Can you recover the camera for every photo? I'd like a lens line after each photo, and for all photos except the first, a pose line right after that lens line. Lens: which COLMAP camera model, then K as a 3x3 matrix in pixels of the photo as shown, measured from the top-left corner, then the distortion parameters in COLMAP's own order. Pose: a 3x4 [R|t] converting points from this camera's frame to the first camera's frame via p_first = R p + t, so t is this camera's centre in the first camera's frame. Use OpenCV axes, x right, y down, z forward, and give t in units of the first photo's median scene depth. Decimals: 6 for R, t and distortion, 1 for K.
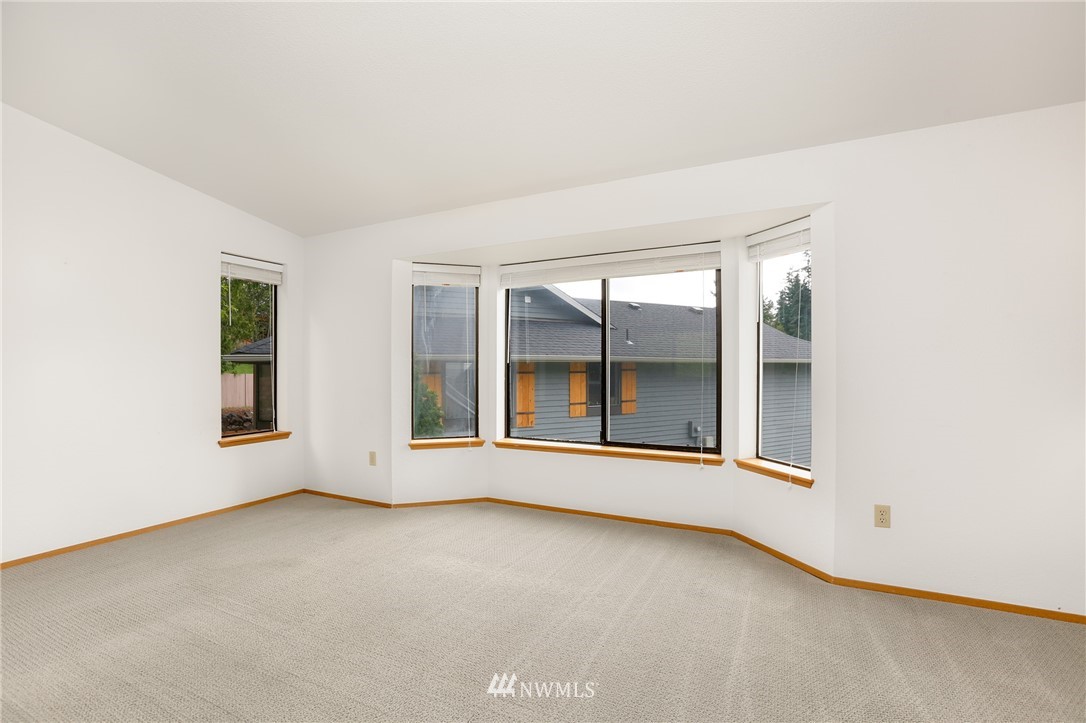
lens RADIAL K [[500.1, 0, 540.5], [0, 500.1, 366.0], [0, 0, 1]] dist [-0.052690, 0.021274]
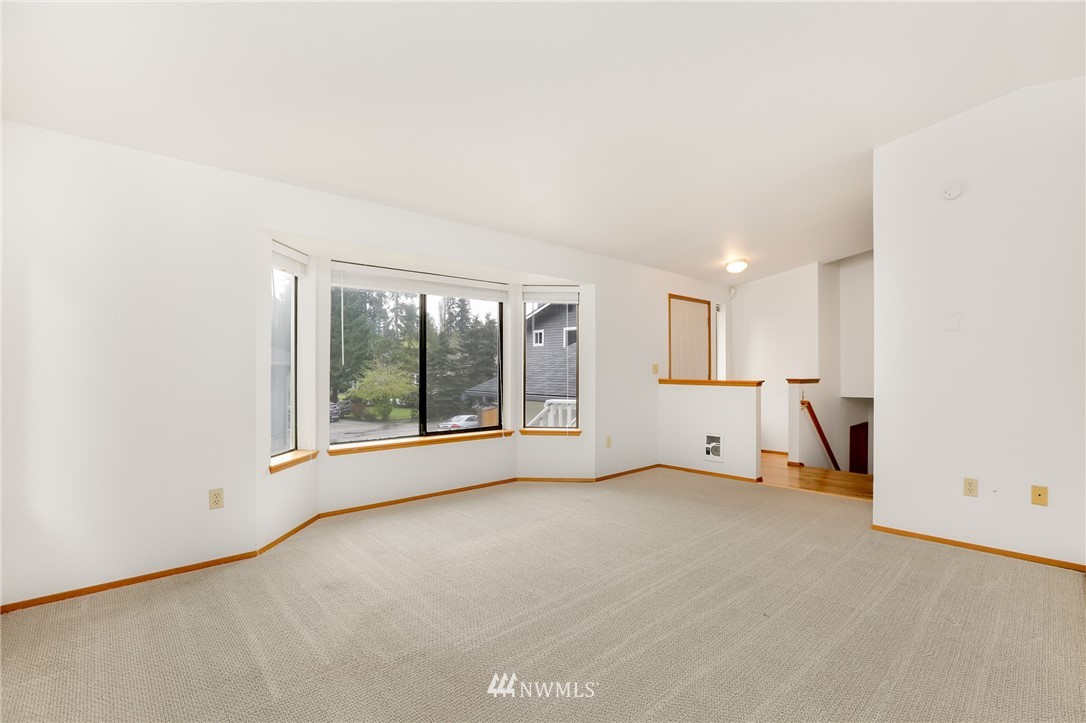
lens RADIAL K [[500.1, 0, 540.5], [0, 500.1, 366.0], [0, 0, 1]] dist [-0.052690, 0.021274]
pose [[0.340294, 0.010113, 0.940265, -0.972744], [-0.001079, 0.999946, -0.010364, 0.006006], [-0.940319, 0.002512, 0.340286, 0.389544]]
